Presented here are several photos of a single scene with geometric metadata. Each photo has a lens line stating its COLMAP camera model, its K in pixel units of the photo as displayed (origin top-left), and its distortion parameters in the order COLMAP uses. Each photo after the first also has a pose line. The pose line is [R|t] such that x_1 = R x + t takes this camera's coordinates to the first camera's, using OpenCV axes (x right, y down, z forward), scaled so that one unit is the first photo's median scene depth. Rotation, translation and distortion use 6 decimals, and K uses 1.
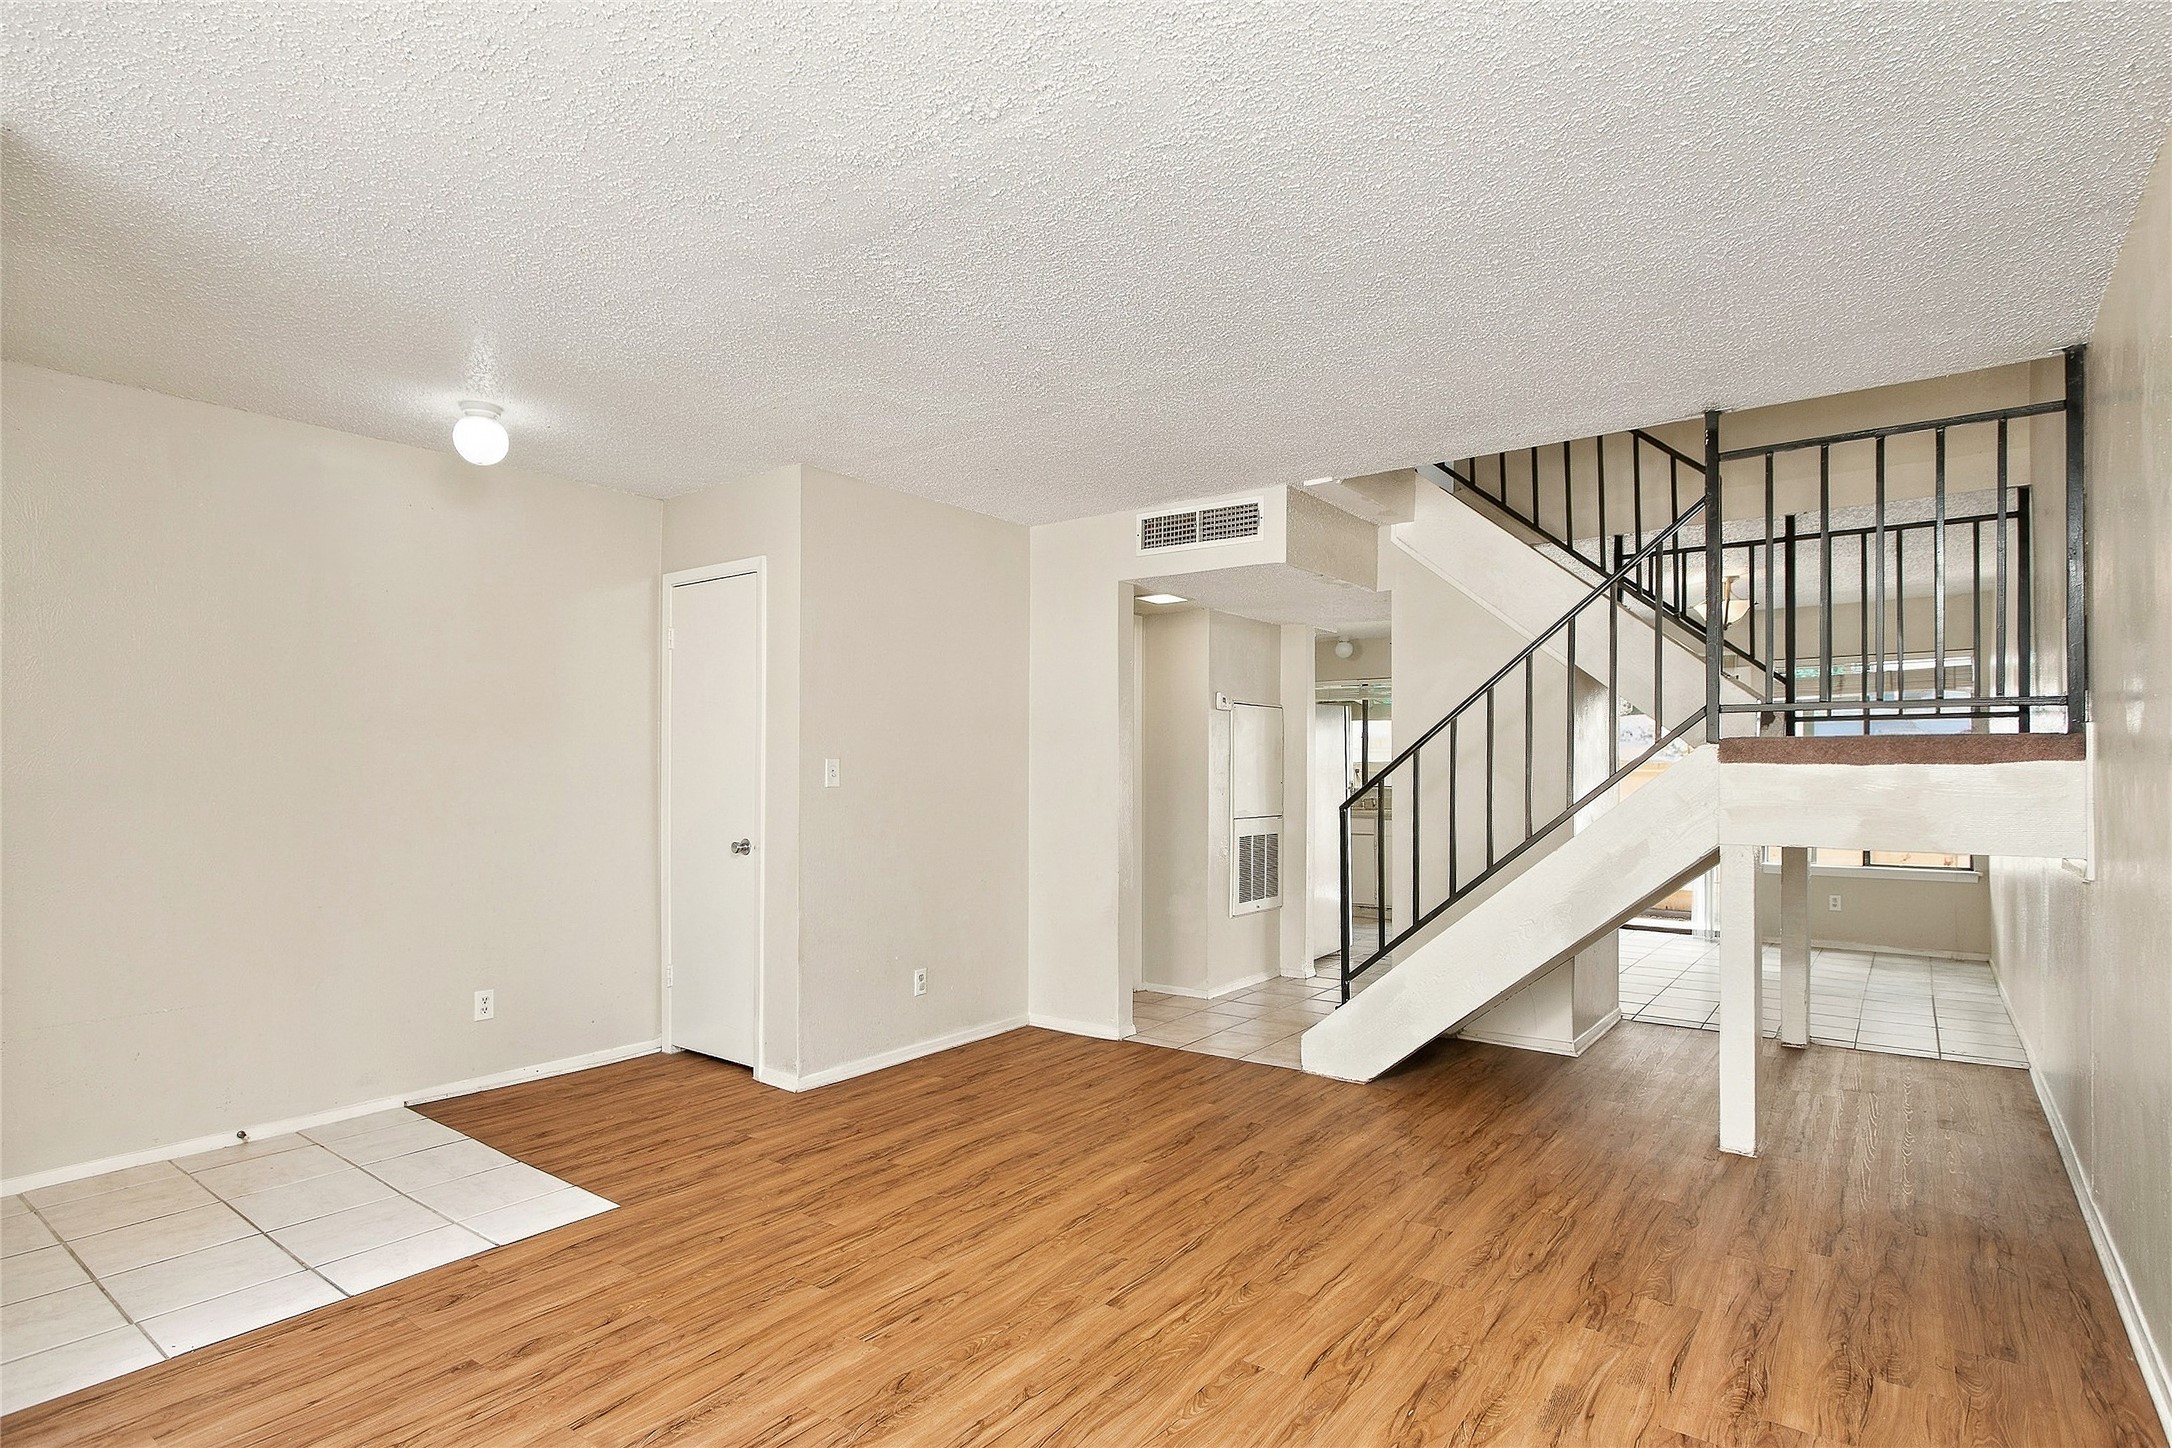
lens RADIAL K [[1098.5, 0, 1091.7], [0, 1098.5, 766.3], [0, 0, 1]] dist [0.002177, 0.000669]
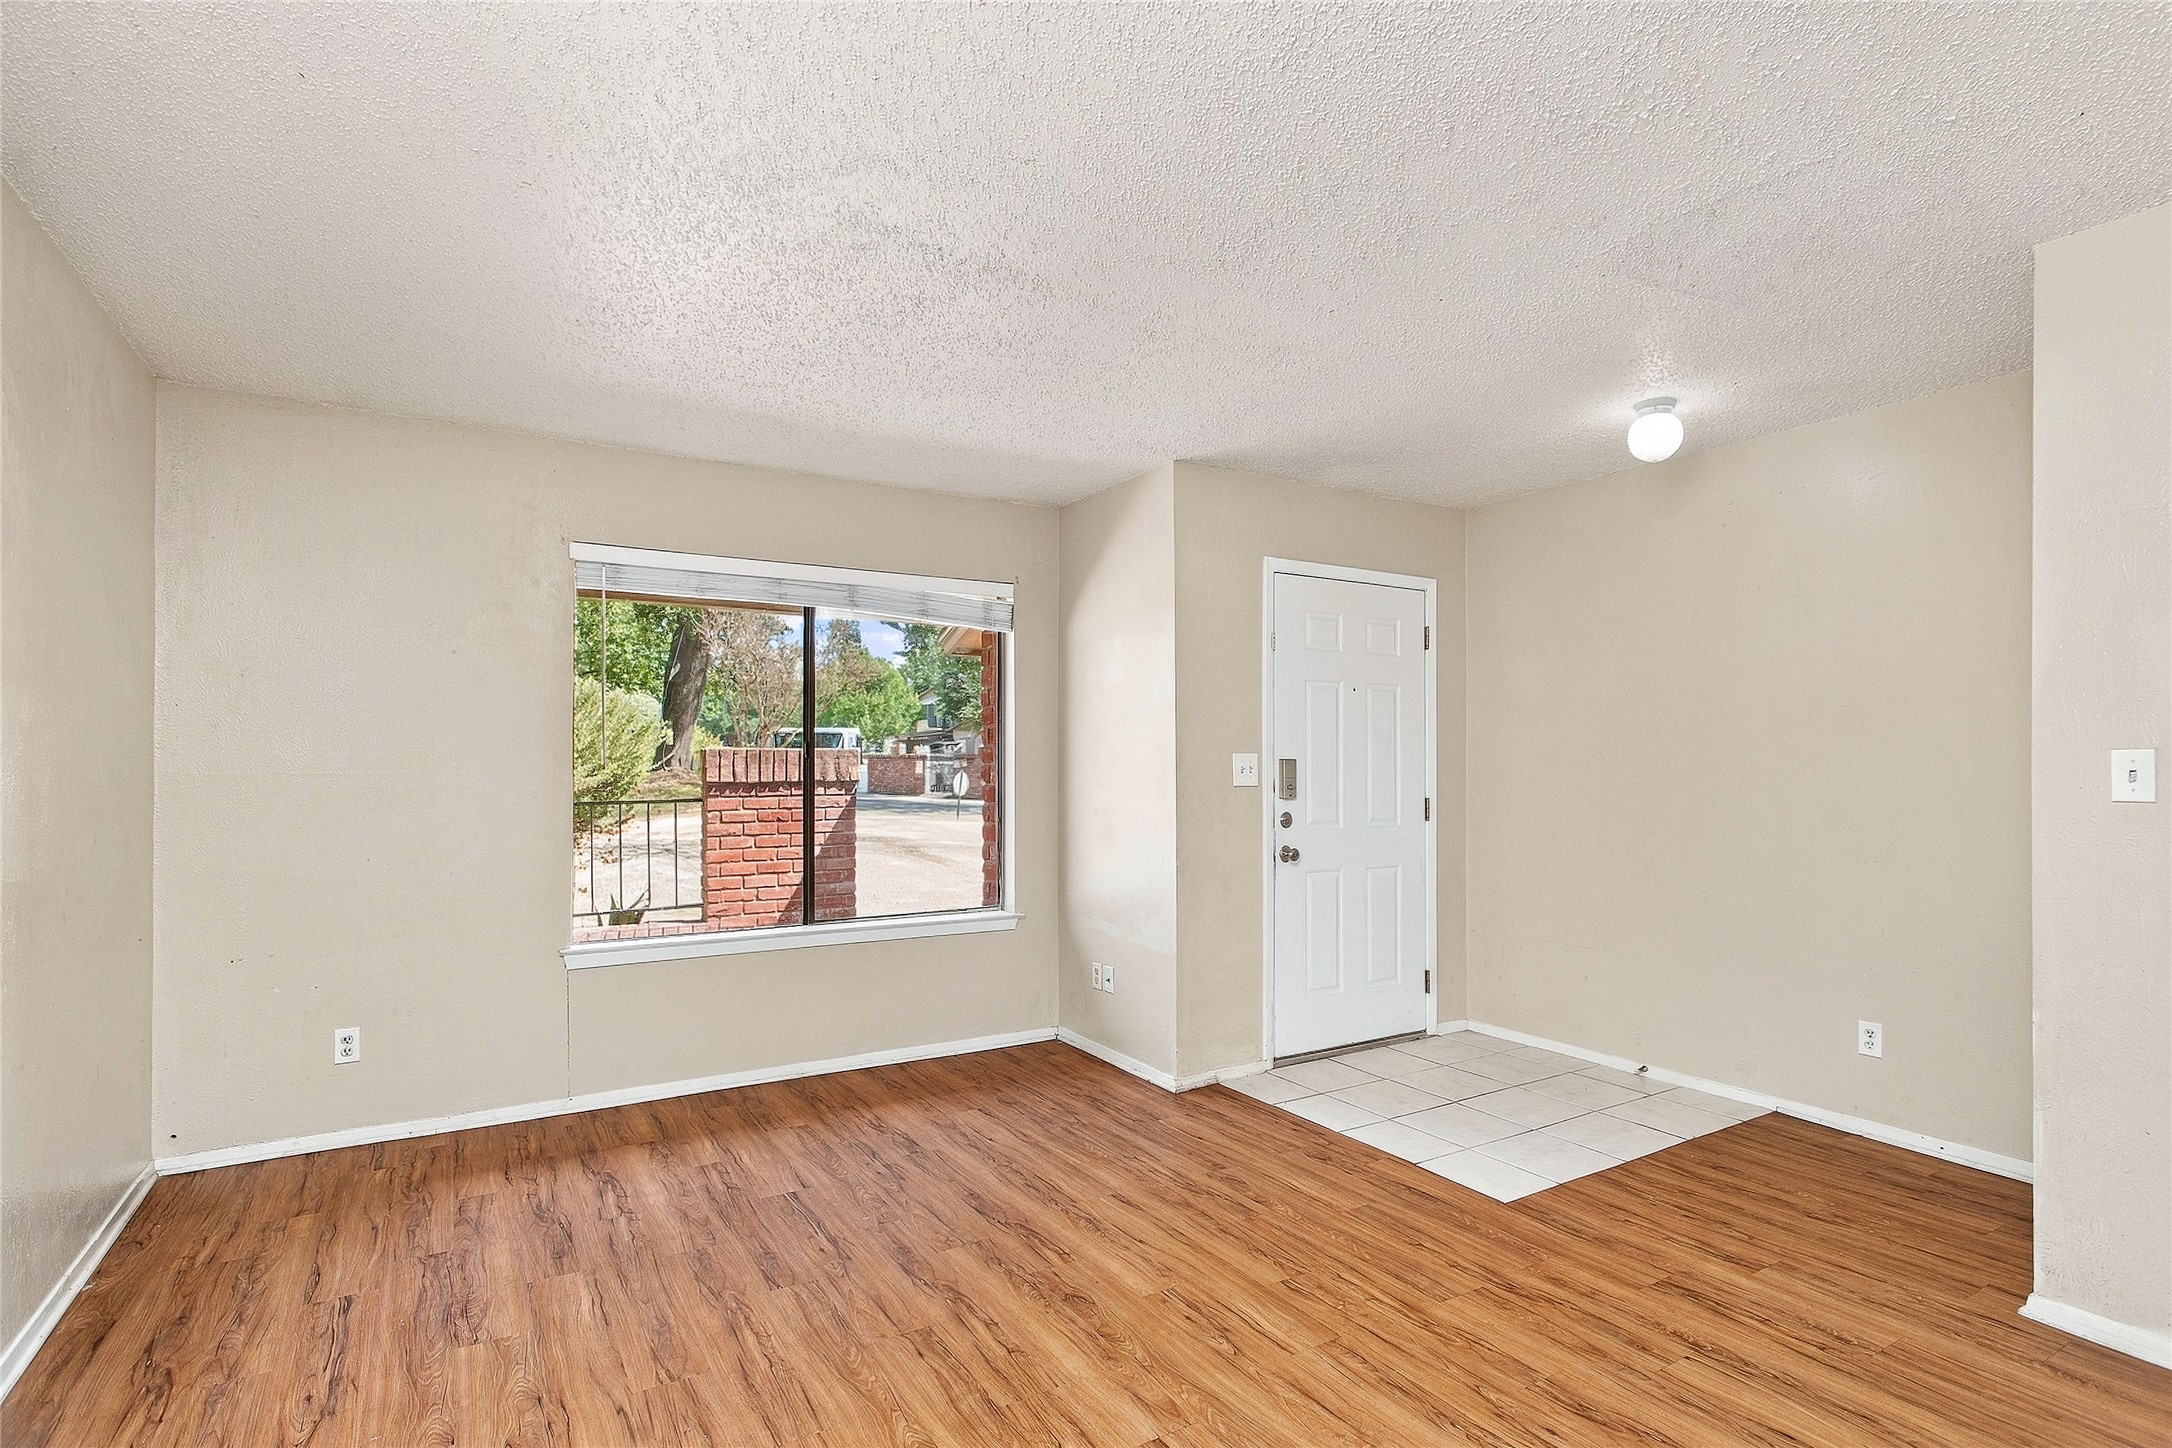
lens RADIAL K [[1051.0, 0, 1089.1], [0, 1051.0, 751.3], [0, 0, 1]] dist [-0.013491, 0.011975]
pose [[-0.368036, -0.008579, -0.929772, 0.580285], [0.001617, 0.999950, -0.009866, -0.002496], [0.929810, -0.005135, -0.368004, 0.964017]]
